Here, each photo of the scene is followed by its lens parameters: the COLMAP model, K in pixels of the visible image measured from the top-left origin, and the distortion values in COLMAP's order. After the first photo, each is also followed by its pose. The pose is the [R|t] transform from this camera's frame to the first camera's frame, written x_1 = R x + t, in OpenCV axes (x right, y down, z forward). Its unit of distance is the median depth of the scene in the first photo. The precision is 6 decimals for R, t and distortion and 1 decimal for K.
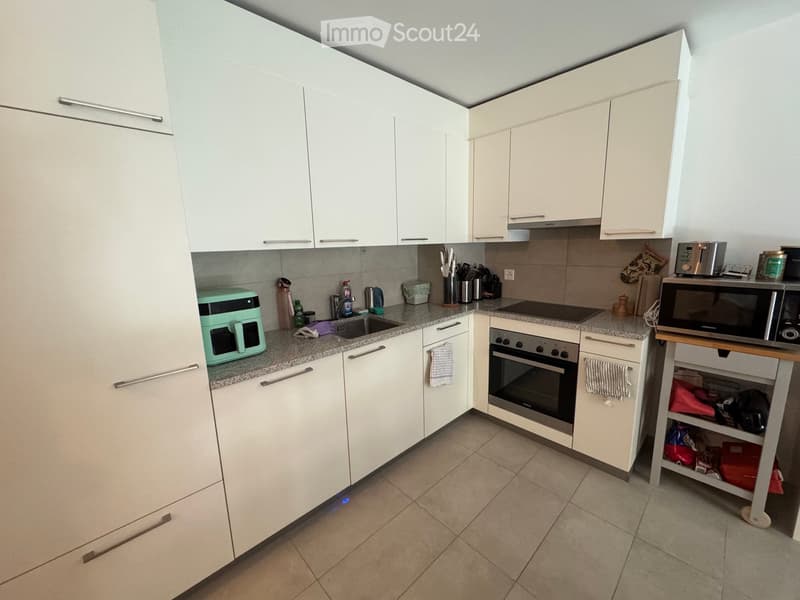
lens RADIAL K [[320.0, 0, 399.4], [0, 320.0, 300.9], [0, 0, 1]] dist [-0.001847, -0.000010]
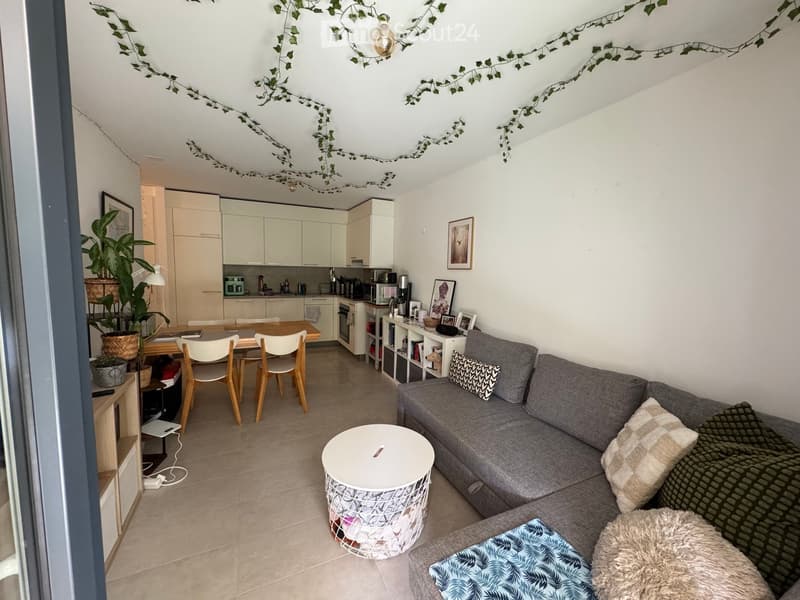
lens RADIAL K [[320.0, 0, 398.7], [0, 320.0, 299.3], [0, 0, 1]] dist [-0.001847, -0.000010]
pose [[0.950072, 0.082043, -0.301051, 2.135942], [-0.106409, 0.992168, -0.065425, 0.250634], [0.293325, 0.094193, 0.951361, -1.702511]]
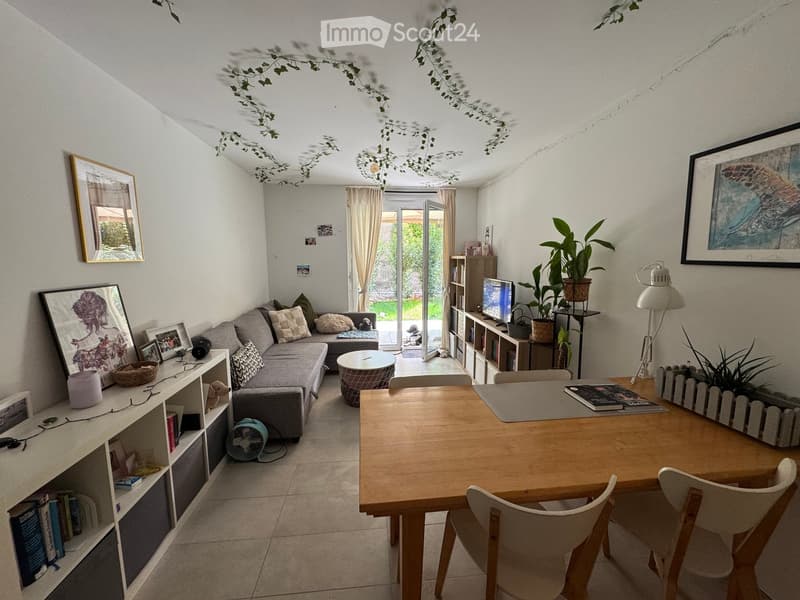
lens RADIAL K [[320.0, 0, 400.5], [0, 320.0, 299.0], [0, 0, 1]] dist [-0.001847, -0.000010]
pose [[-0.791371, -0.047622, 0.609478, -1.507263], [0.133463, 0.959455, 0.248262, -0.567044], [-0.596589, 0.277810, -0.752929, 3.264995]]
